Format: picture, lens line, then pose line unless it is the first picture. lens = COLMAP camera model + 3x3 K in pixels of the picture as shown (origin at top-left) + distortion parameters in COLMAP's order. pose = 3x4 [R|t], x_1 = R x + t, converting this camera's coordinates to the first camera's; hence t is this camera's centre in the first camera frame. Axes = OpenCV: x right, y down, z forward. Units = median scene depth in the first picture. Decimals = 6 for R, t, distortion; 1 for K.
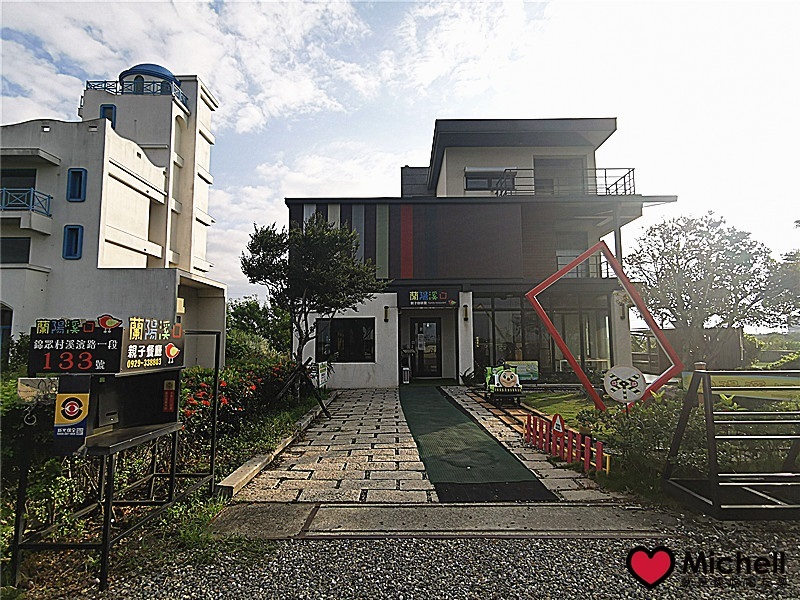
lens RADIAL K [[431.9, 0, 400.0], [0, 431.9, 300.0], [0, 0, 1]] dist [0.005803, 0.002205]
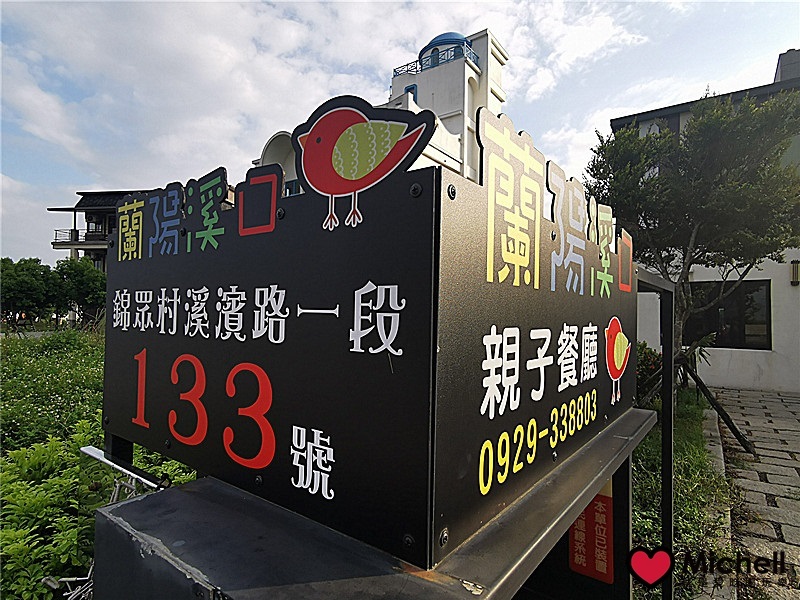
lens RADIAL K [[431.9, 0, 400.0], [0, 431.9, 300.0], [0, 0, 1]] dist [0.005803, 0.002205]
pose [[0.805681, 0.002688, -0.592343, -0.093552], [0.034907, 0.998036, 0.052009, 0.014561], [0.591320, -0.062580, 0.804005, 0.144742]]
